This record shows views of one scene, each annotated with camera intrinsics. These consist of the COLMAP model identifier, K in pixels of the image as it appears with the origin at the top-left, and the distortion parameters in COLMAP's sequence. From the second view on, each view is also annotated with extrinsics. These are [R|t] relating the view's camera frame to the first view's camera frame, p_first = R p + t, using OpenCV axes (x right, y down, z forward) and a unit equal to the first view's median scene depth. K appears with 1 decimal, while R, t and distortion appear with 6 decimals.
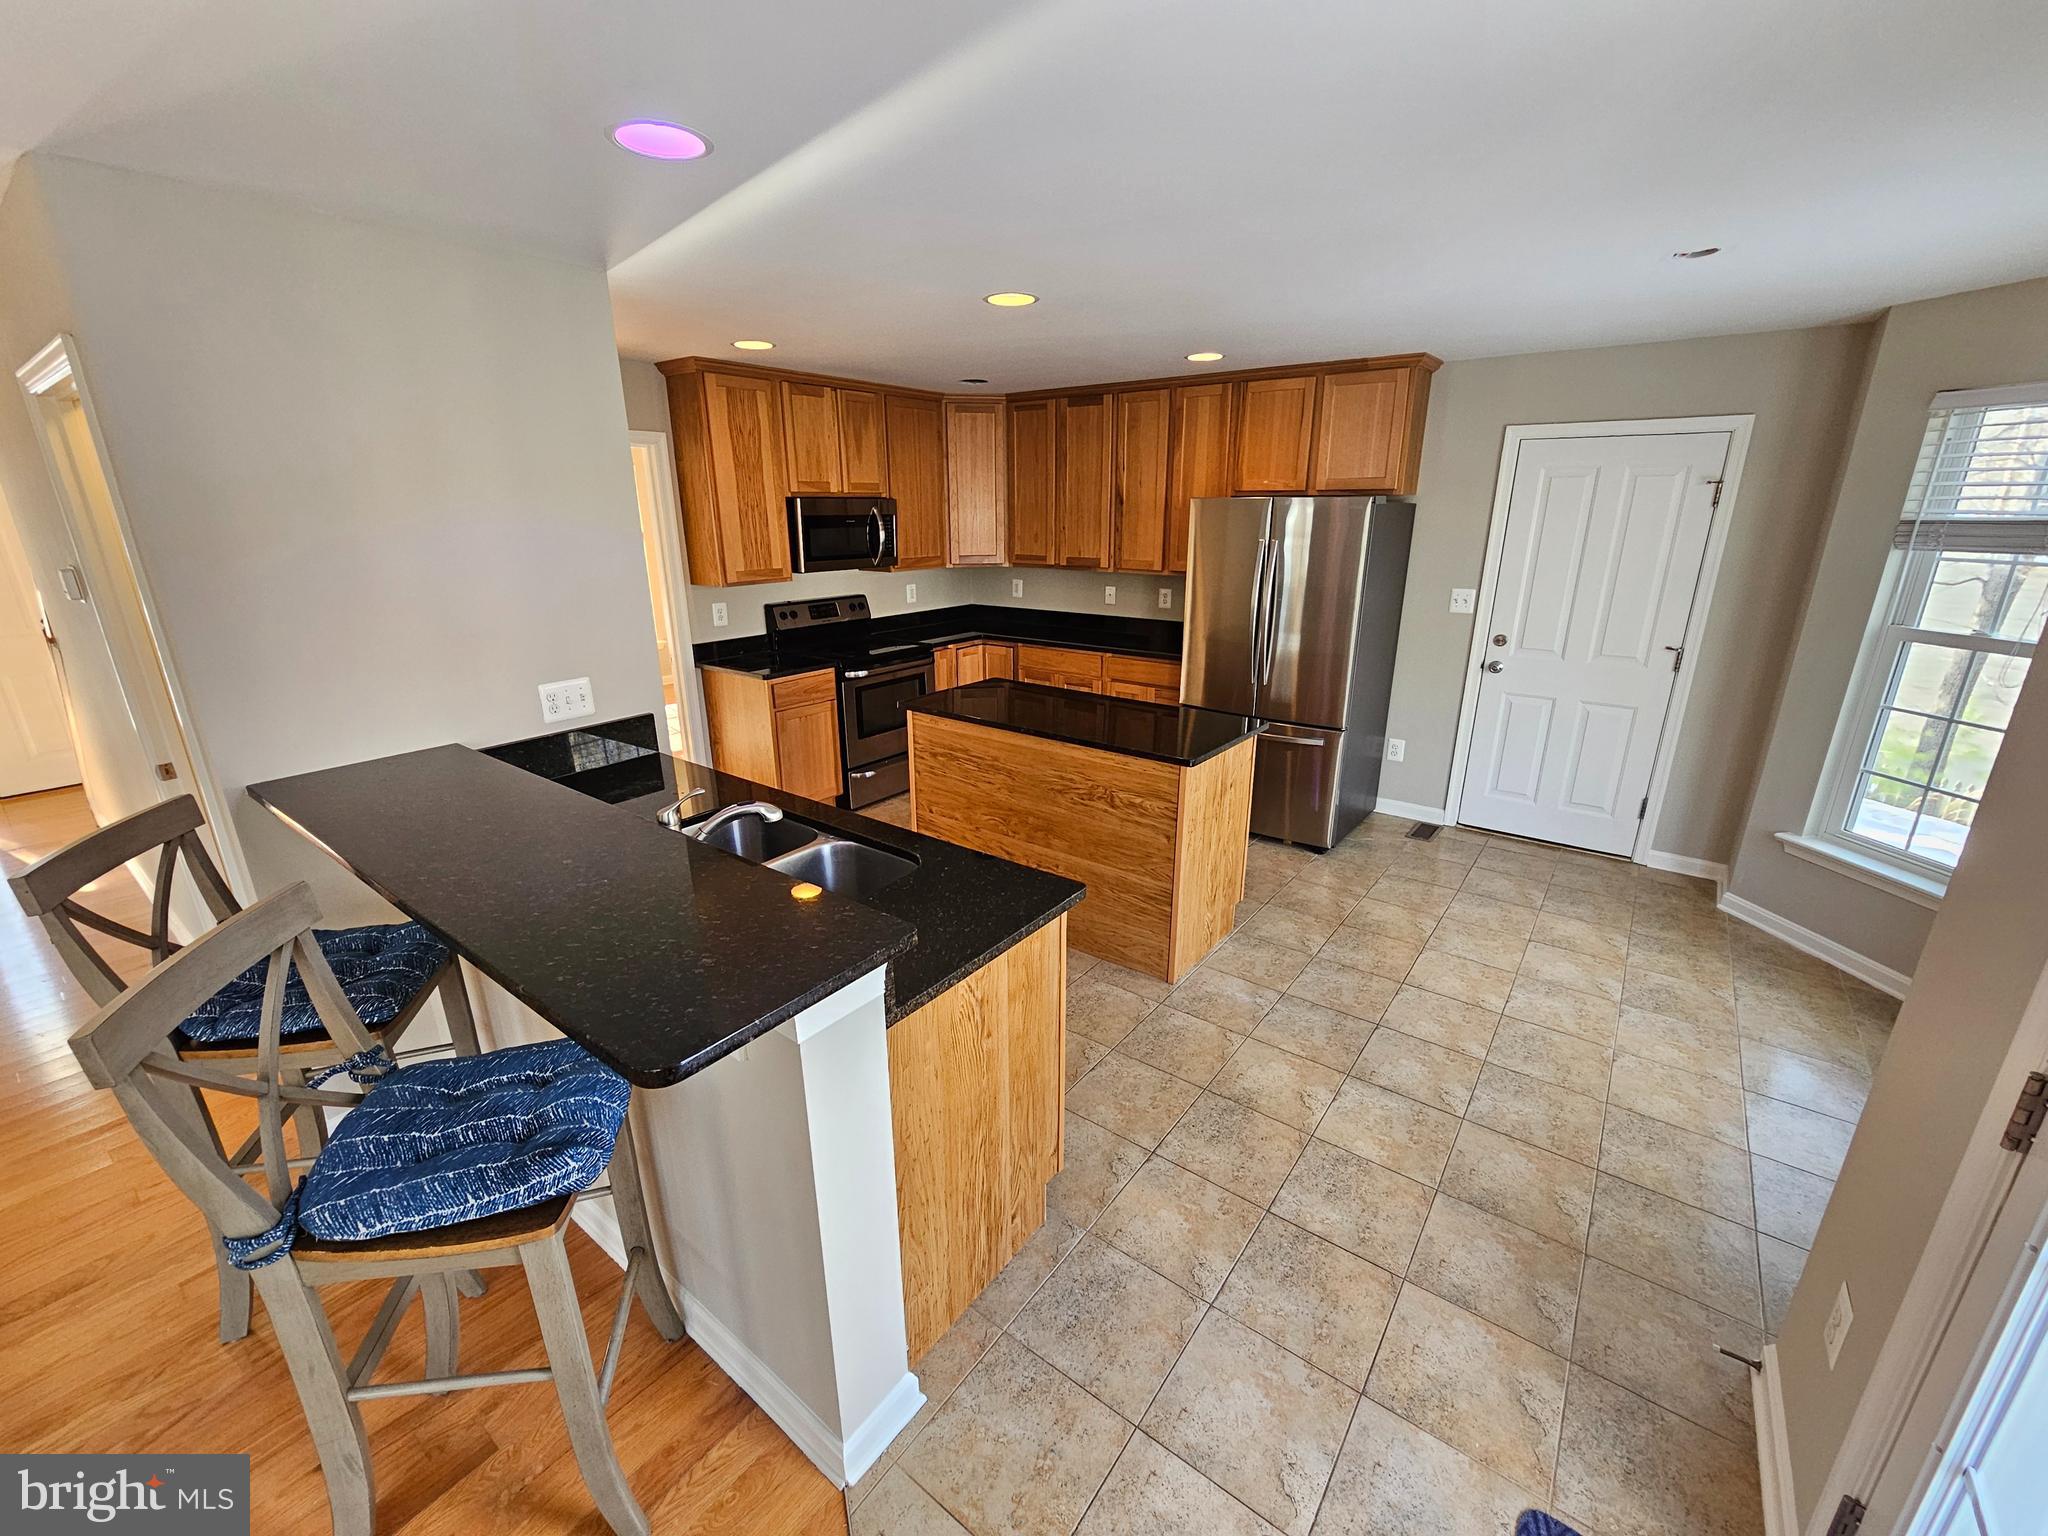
lens RADIAL K [[838.6, 0, 1024.3], [0, 838.6, 771.7], [0, 0, 1]] dist [-0.004609, 0.001593]
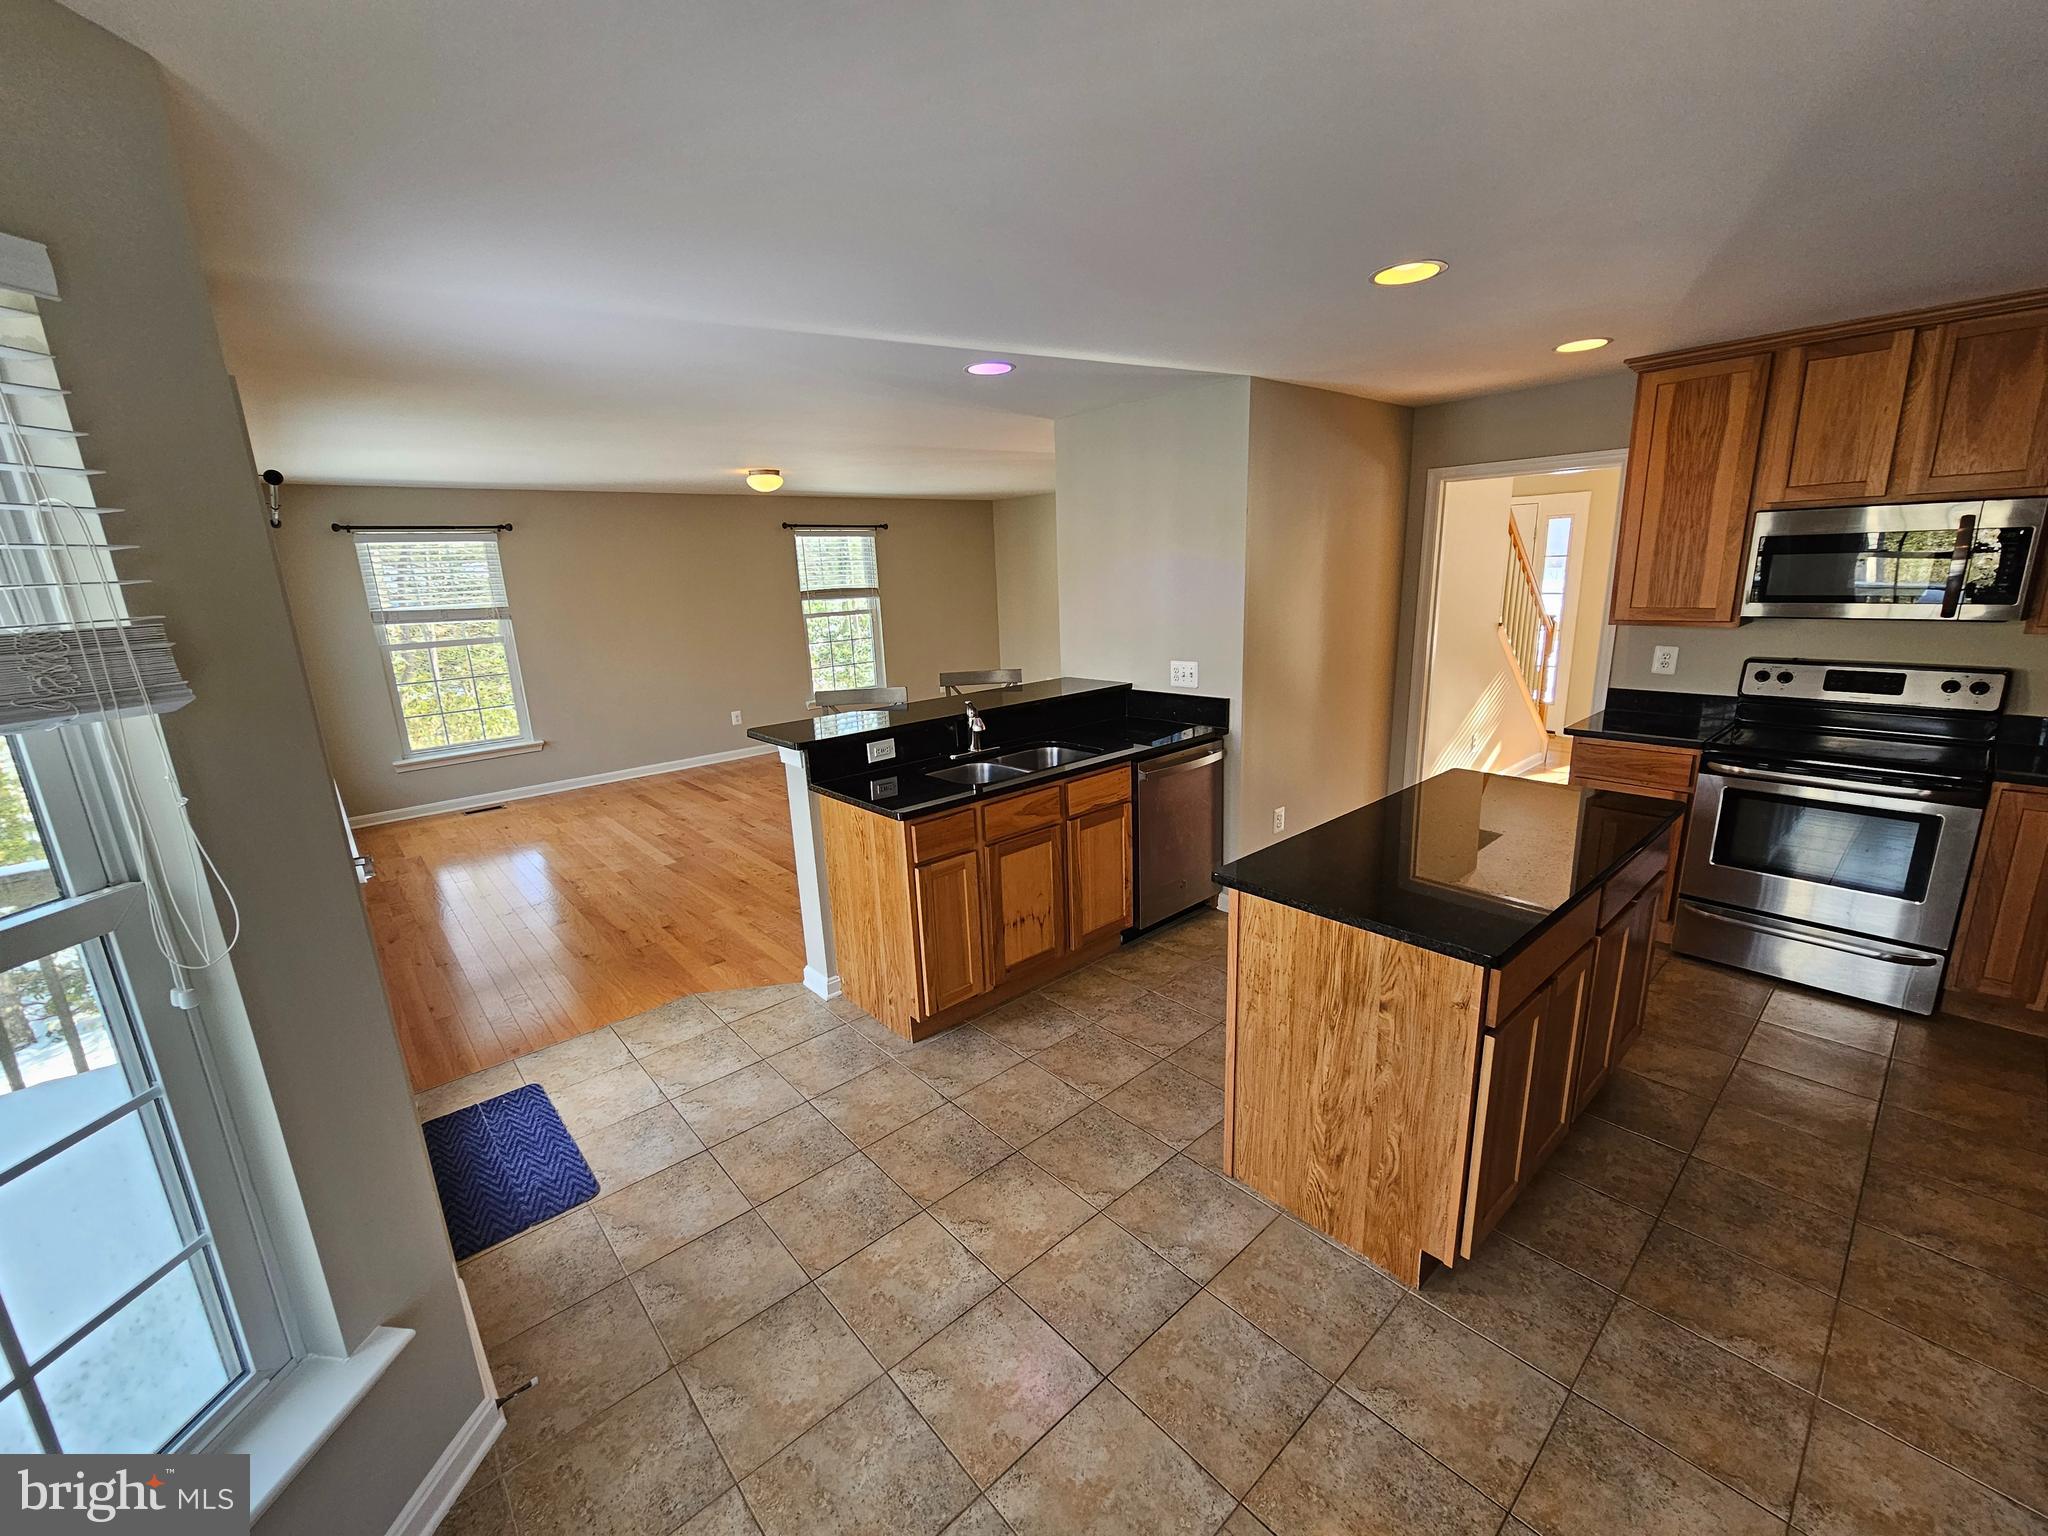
lens RADIAL K [[838.6, 0, 1025.8], [0, 838.6, 770.4], [0, 0, 1]] dist [-0.004609, 0.001593]
pose [[-0.196550, 0.241353, -0.950324, 1.099165], [-0.259121, 0.921985, 0.287749, -0.320171], [0.945634, 0.302806, -0.118677, 1.074510]]
